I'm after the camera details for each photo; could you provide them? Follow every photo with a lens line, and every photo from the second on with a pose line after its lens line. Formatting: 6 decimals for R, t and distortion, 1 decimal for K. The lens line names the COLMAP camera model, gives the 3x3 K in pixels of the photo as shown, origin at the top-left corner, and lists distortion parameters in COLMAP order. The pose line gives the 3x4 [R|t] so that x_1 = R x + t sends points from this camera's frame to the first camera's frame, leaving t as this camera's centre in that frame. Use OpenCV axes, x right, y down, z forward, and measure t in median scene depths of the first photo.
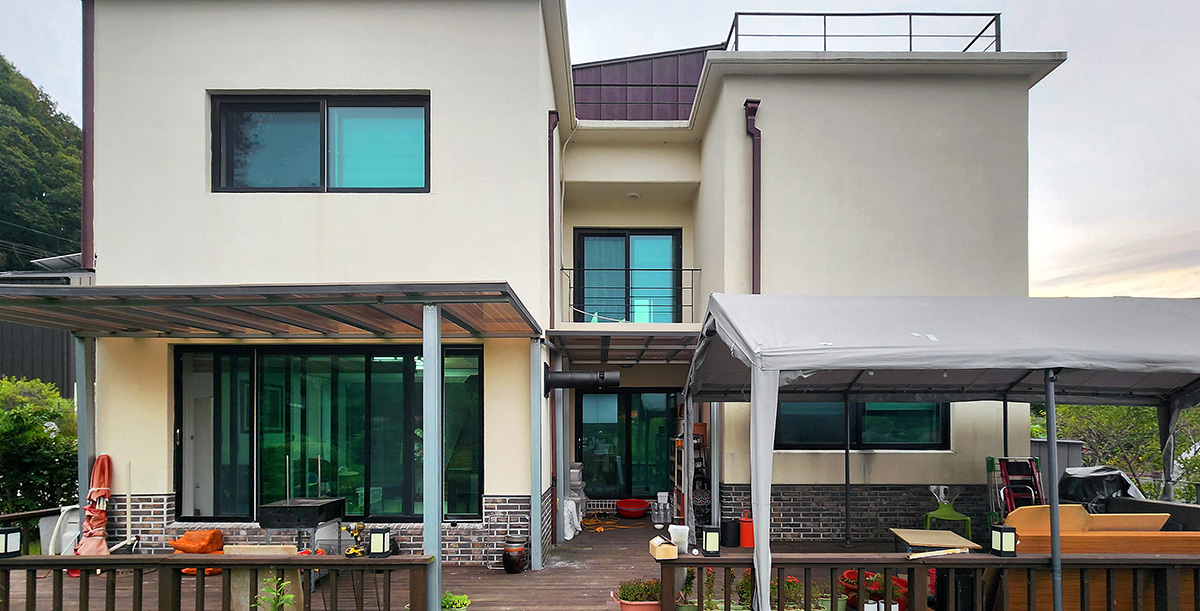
lens RADIAL K [[474.3, 0, 614.1], [0, 474.3, 430.4], [0, 0, 1]] dist [-0.003498, -0.000268]
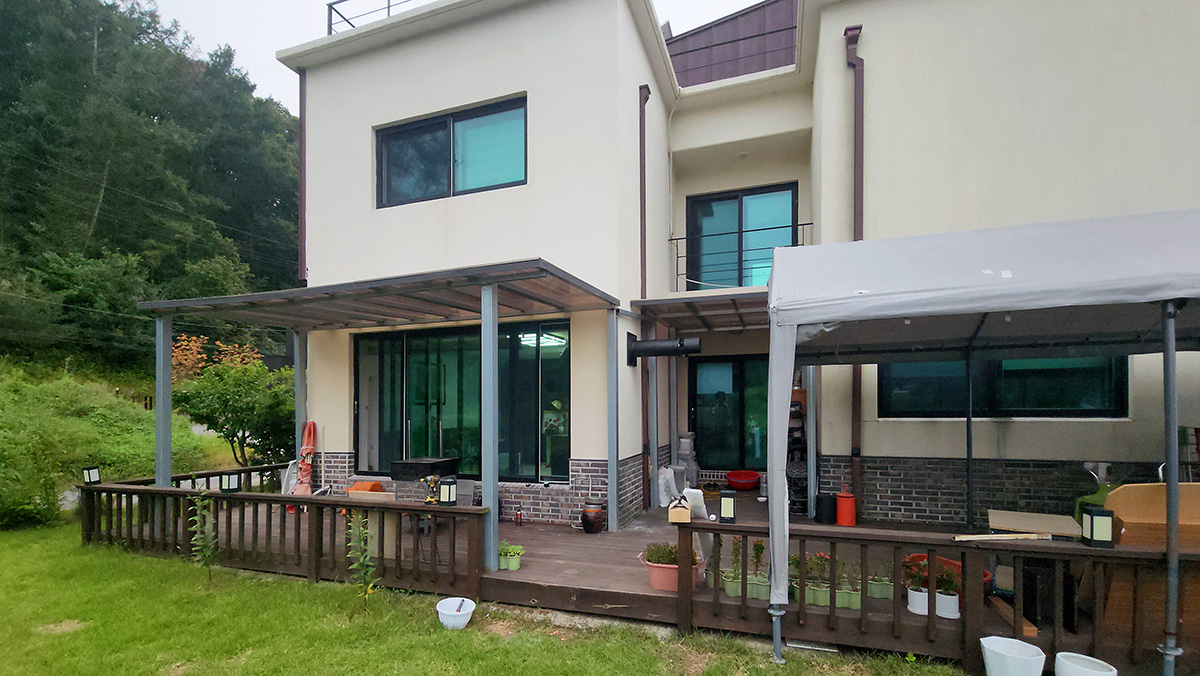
lens RADIAL K [[480.4, 0, 640.4], [0, 480.4, 406.0], [0, 0, 1]] dist [-0.003384, -0.001218]
pose [[0.953053, -0.008033, -0.302698, 0.191138], [0.009015, 0.999958, 0.001845, 0.014771], [0.302670, -0.004487, 0.953085, 0.012466]]
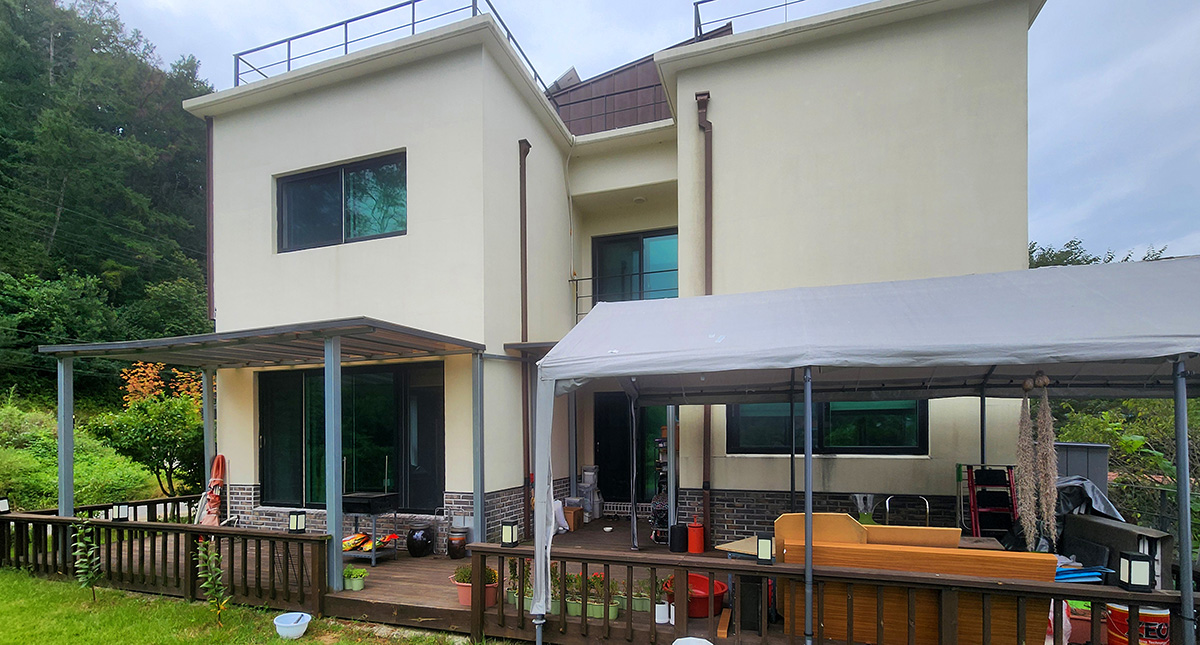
lens RADIAL K [[496.2, 0, 622.7], [0, 496.2, 440.8], [0, 0, 1]] dist [-0.012331, 0.000783]
pose [[0.956348, -0.002953, -0.292215, 0.459507], [0.007115, 0.999888, 0.013180, -0.000361], [0.292144, -0.014683, 0.956262, -0.024469]]
